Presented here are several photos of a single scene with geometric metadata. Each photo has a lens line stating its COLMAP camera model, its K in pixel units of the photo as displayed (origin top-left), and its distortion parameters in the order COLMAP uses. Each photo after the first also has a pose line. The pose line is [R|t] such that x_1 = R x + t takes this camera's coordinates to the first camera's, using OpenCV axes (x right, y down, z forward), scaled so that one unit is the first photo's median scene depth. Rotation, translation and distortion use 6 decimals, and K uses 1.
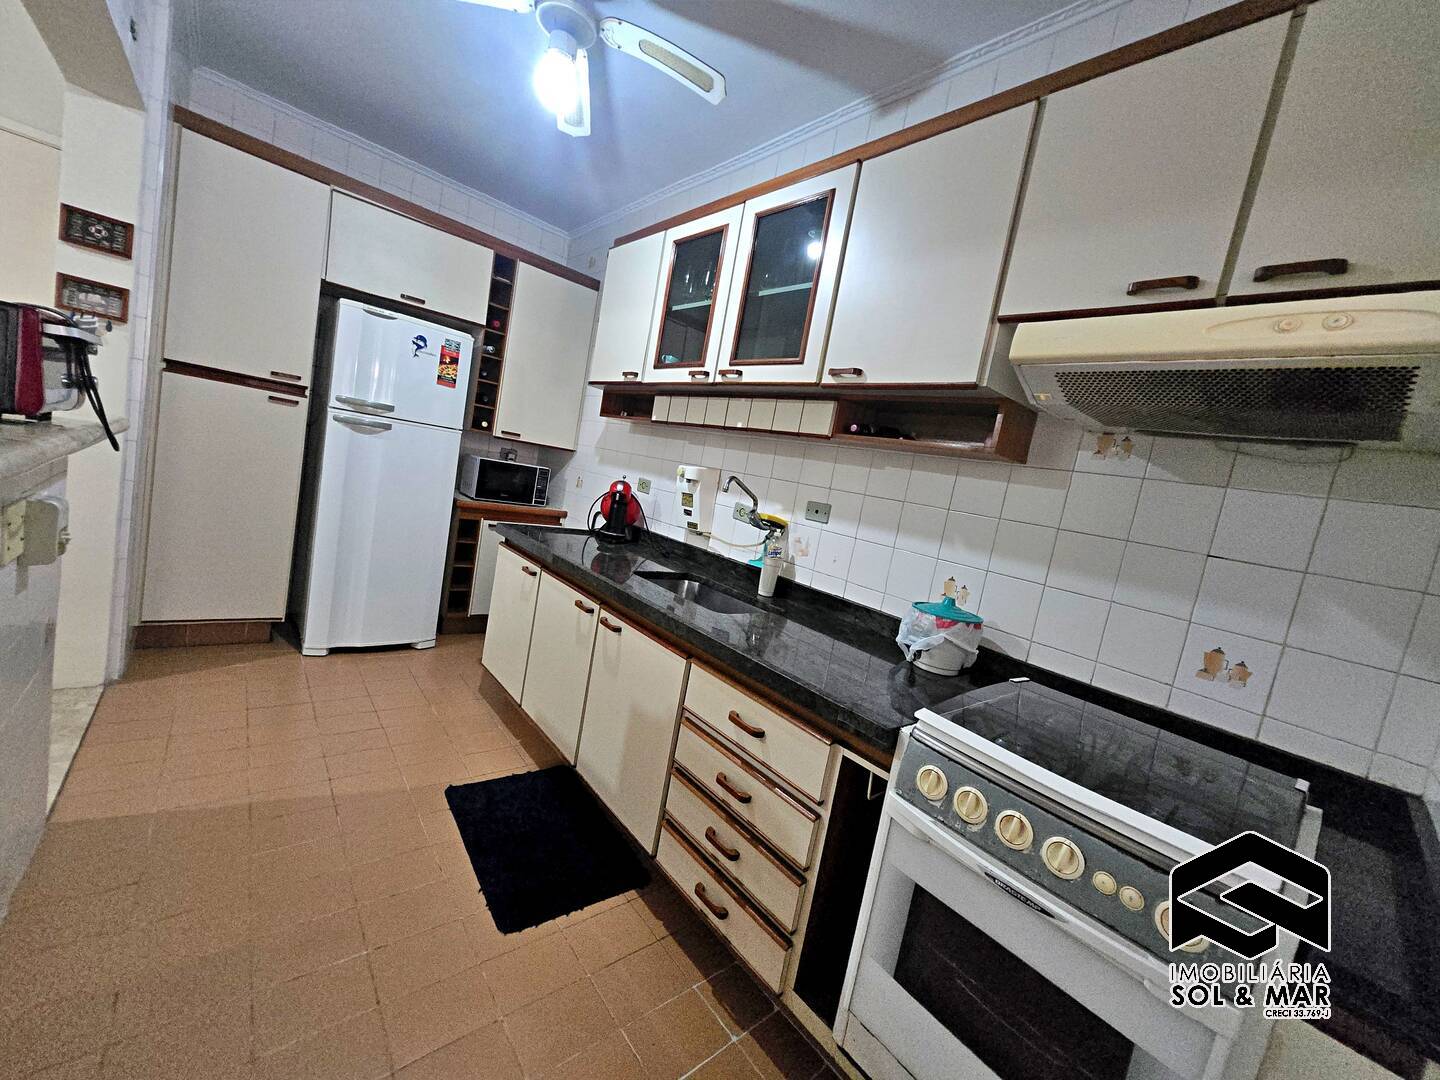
lens RADIAL K [[563.8, 0, 722.5], [0, 563.8, 532.8], [0, 0, 1]] dist [0.003212, -0.000155]
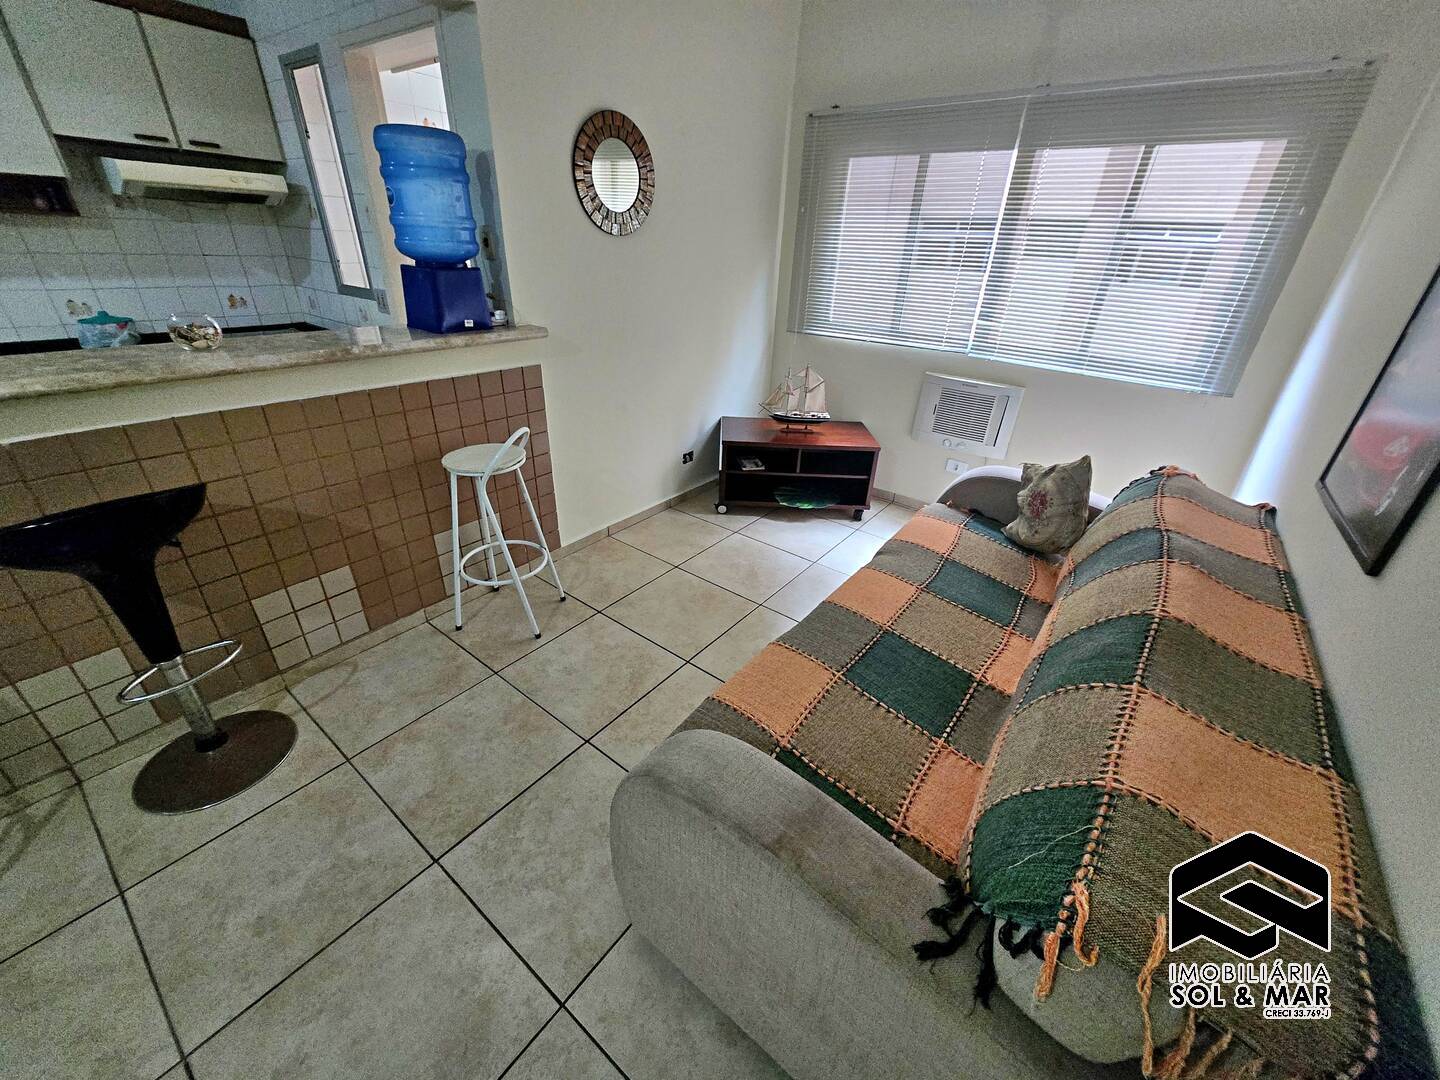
lens RADIAL K [[563.8, 0, 722.9], [0, 563.8, 532.4], [0, 0, 1]] dist [0.003212, -0.000155]
pose [[-0.195448, -0.611898, 0.766408, -1.091470], [0.022362, 0.778496, 0.627251, -0.257071], [-0.980459, 0.139733, -0.138472, -0.336733]]
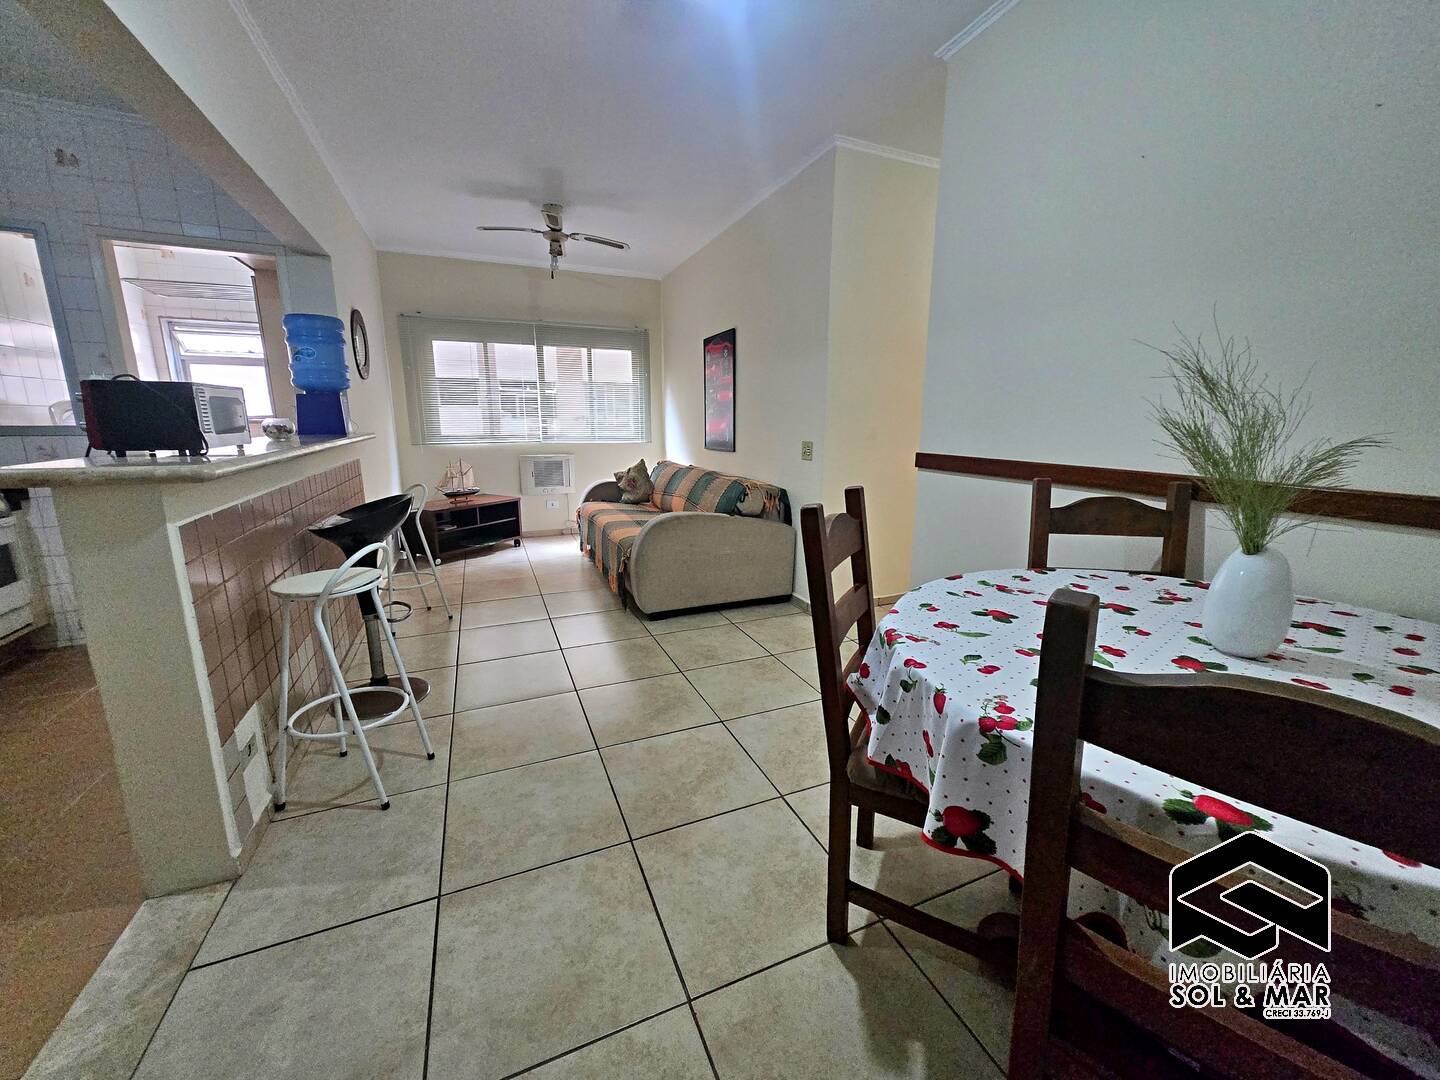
lens RADIAL K [[563.8, 0, 719.0], [0, 563.8, 535.3], [0, 0, 1]] dist [0.003212, -0.000155]
pose [[-0.935882, -0.241474, 0.256545, -1.364502], [-0.142855, 0.925718, 0.350198, -0.327343], [-0.322052, 0.291095, -0.900858, 0.852322]]
